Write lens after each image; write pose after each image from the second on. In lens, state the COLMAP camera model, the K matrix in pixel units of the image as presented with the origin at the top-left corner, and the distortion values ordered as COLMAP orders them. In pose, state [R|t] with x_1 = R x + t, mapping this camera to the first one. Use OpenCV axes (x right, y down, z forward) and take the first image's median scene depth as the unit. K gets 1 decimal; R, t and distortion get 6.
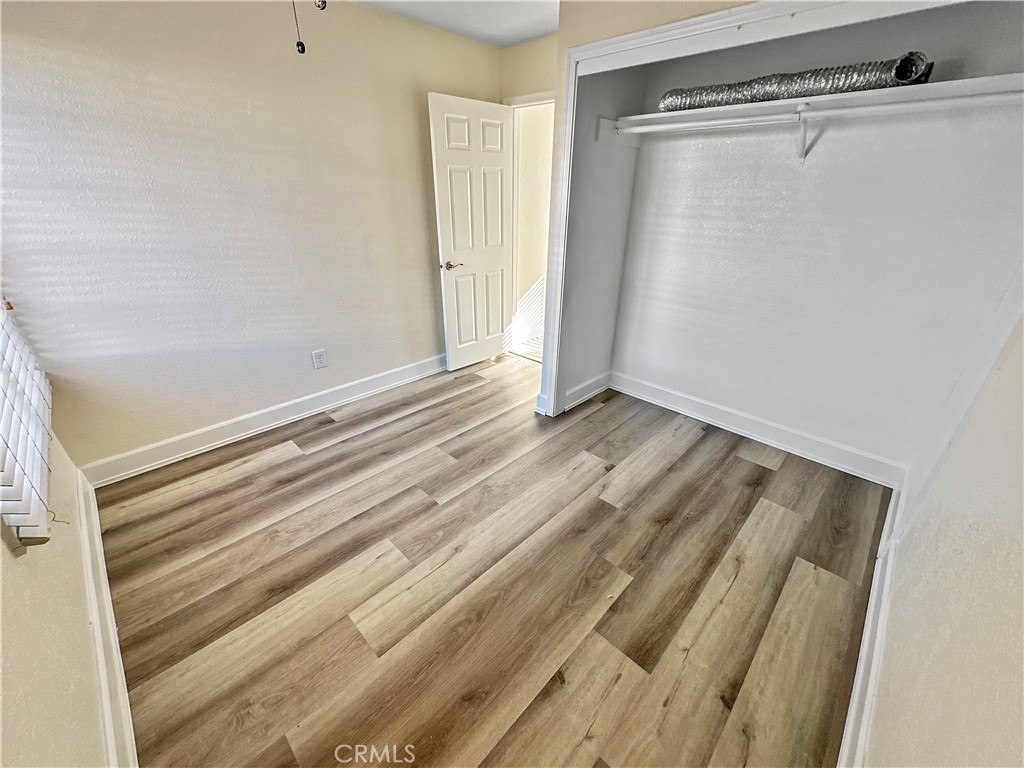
lens RADIAL K [[408.8, 0, 512.0], [0, 408.8, 384.0], [0, 0, 1]] dist [-0.002671, 0.000680]
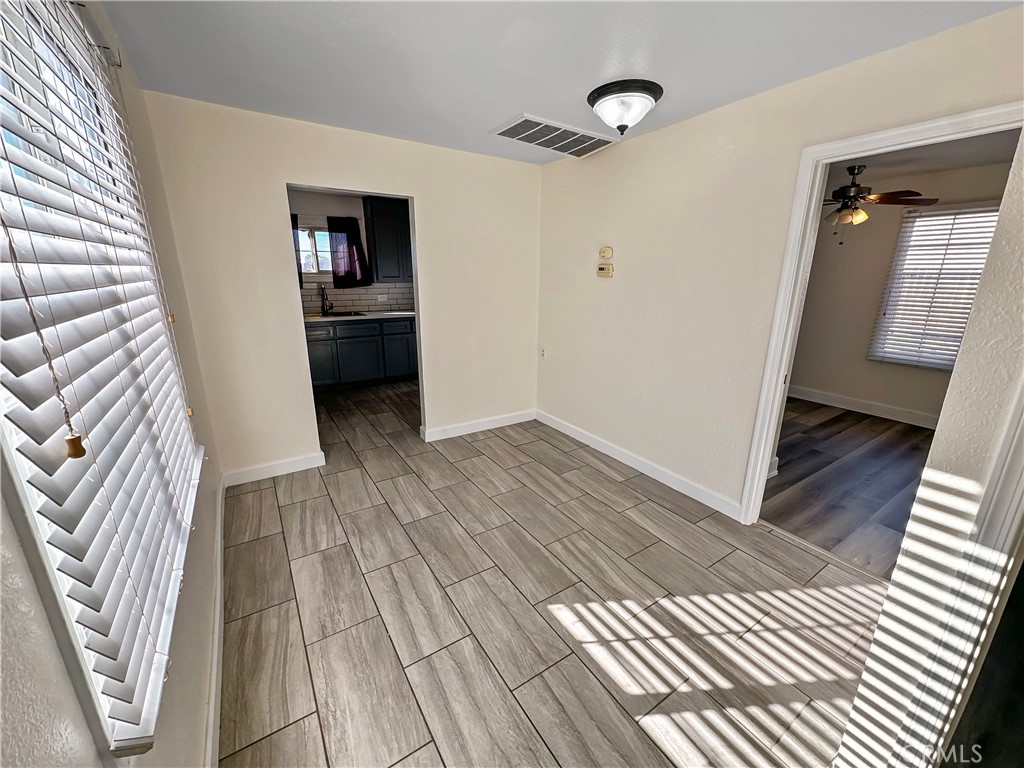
lens RADIAL K [[408.8, 0, 512.0], [0, 408.8, 384.0], [0, 0, 1]] dist [-0.002671, 0.000680]
pose [[-0.974854, -0.072175, 0.210831, 0.817531], [0.083930, 0.757511, 0.647404, -1.340473], [-0.206433, 0.648820, -0.732405, 2.760705]]
